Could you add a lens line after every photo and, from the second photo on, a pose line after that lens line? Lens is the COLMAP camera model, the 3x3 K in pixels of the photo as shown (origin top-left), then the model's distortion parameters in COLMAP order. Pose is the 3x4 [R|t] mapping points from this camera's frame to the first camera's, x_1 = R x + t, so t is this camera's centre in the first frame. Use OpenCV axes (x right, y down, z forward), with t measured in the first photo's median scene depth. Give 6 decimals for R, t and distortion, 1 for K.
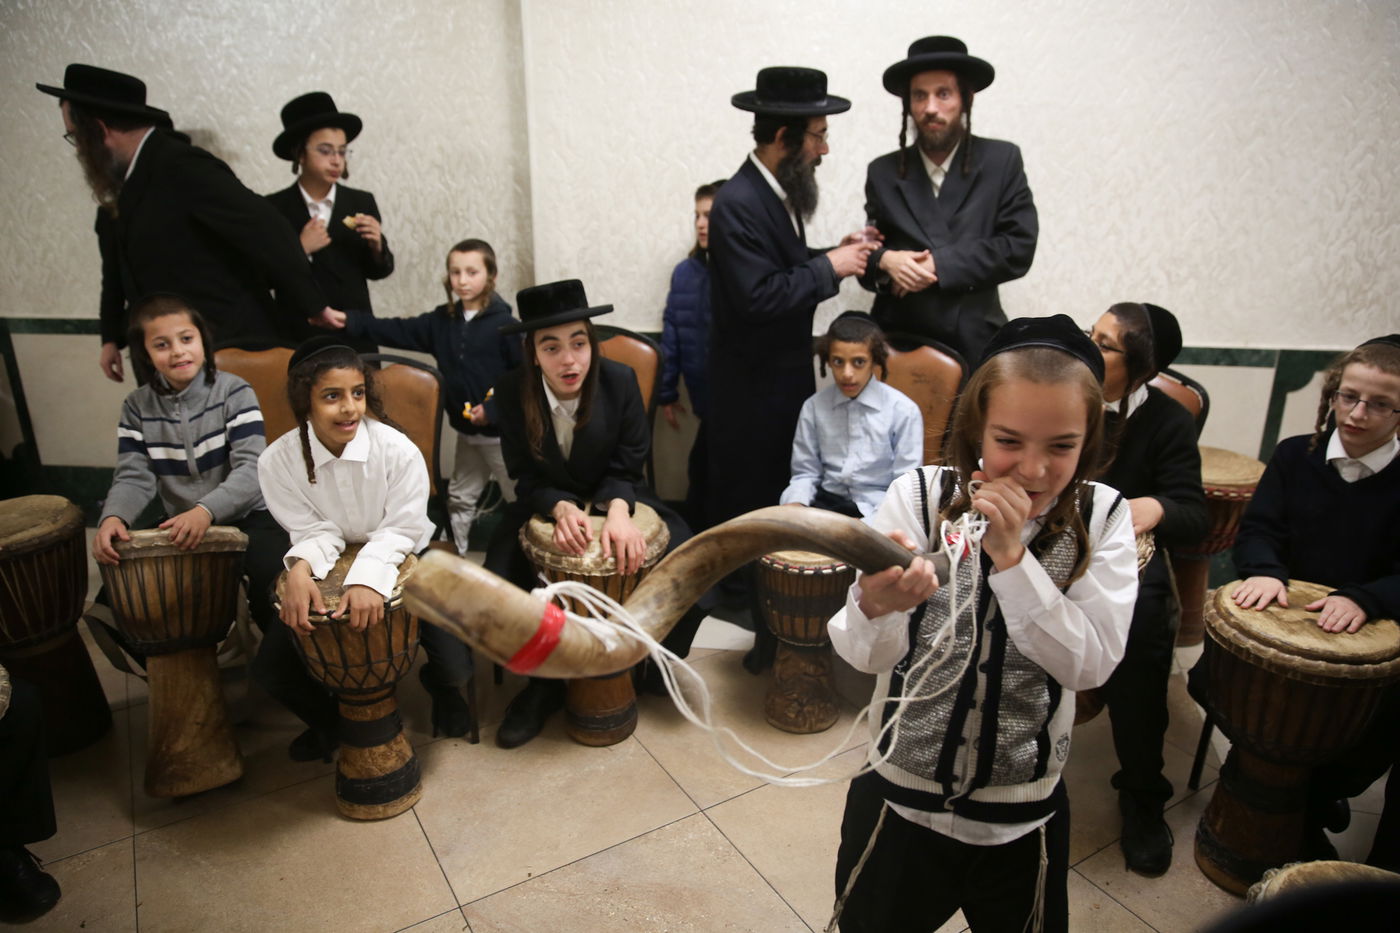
lens RADIAL K [[975.0, 0, 699.3], [0, 975.0, 470.0], [0, 0, 1]] dist [-0.100981, 0.075844]
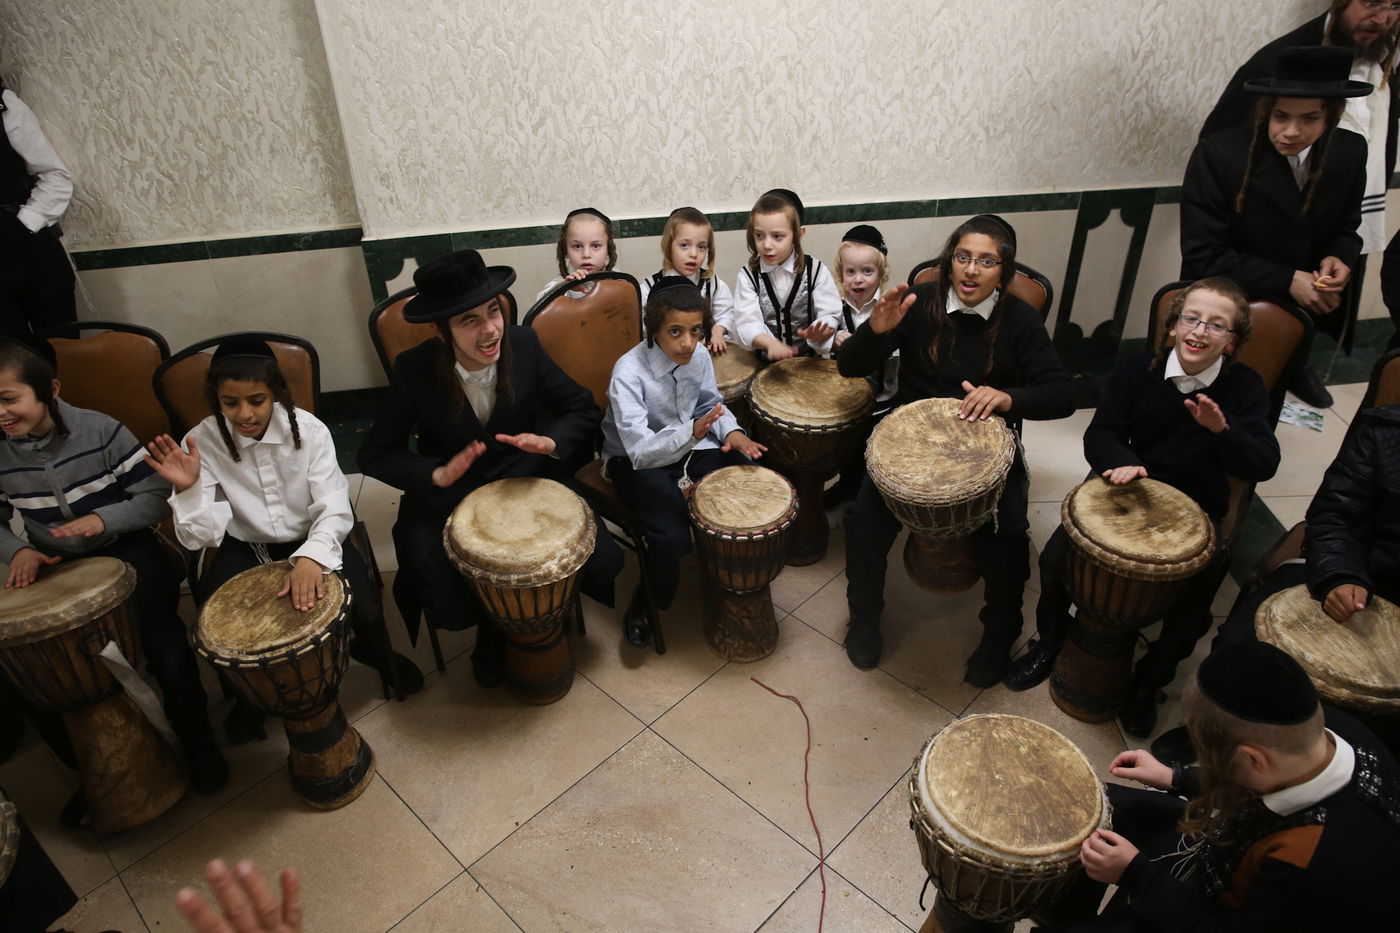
lens RADIAL K [[975.0, 0, 705.7], [0, 975.0, 469.3], [0, 0, 1]] dist [-0.100981, 0.075844]
pose [[0.964958, -0.162831, 0.205771, -0.084154], [0.101139, 0.954382, 0.280937, -0.177891], [-0.242130, -0.250281, 0.937407, -0.004674]]
